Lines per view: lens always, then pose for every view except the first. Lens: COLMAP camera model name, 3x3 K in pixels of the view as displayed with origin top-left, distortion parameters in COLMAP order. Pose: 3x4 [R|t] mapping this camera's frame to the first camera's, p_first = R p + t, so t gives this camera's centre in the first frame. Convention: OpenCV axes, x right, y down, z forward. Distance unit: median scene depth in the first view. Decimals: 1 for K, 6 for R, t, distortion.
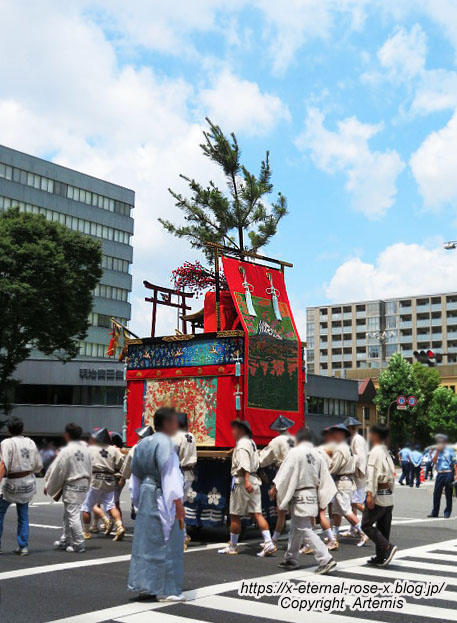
lens RADIAL K [[841.0, 0, 246.7], [0, 841.0, 342.7], [0, 0, 1]] dist [-0.007189, 0.000000]
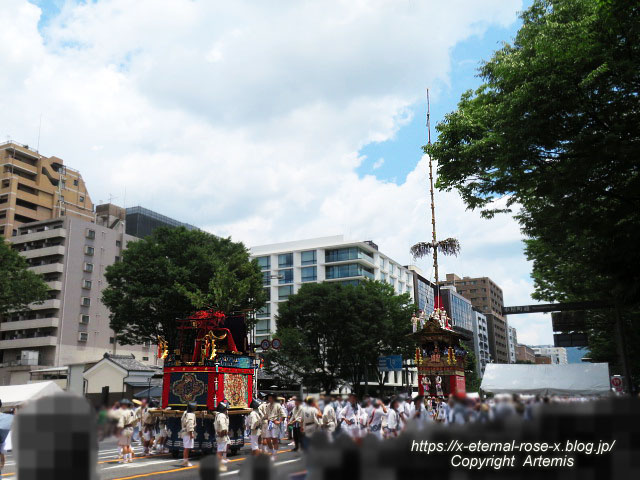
lens RADIAL K [[606.1, 0, 310.7], [0, 606.1, 242.0], [0, 0, 1]] dist [0.024551, 0.000000]
pose [[-0.177008, 0.233709, 0.956059, -1.529321], [-0.112557, 0.960217, -0.255565, 0.088925], [-0.977752, -0.152848, -0.143660, 1.060841]]
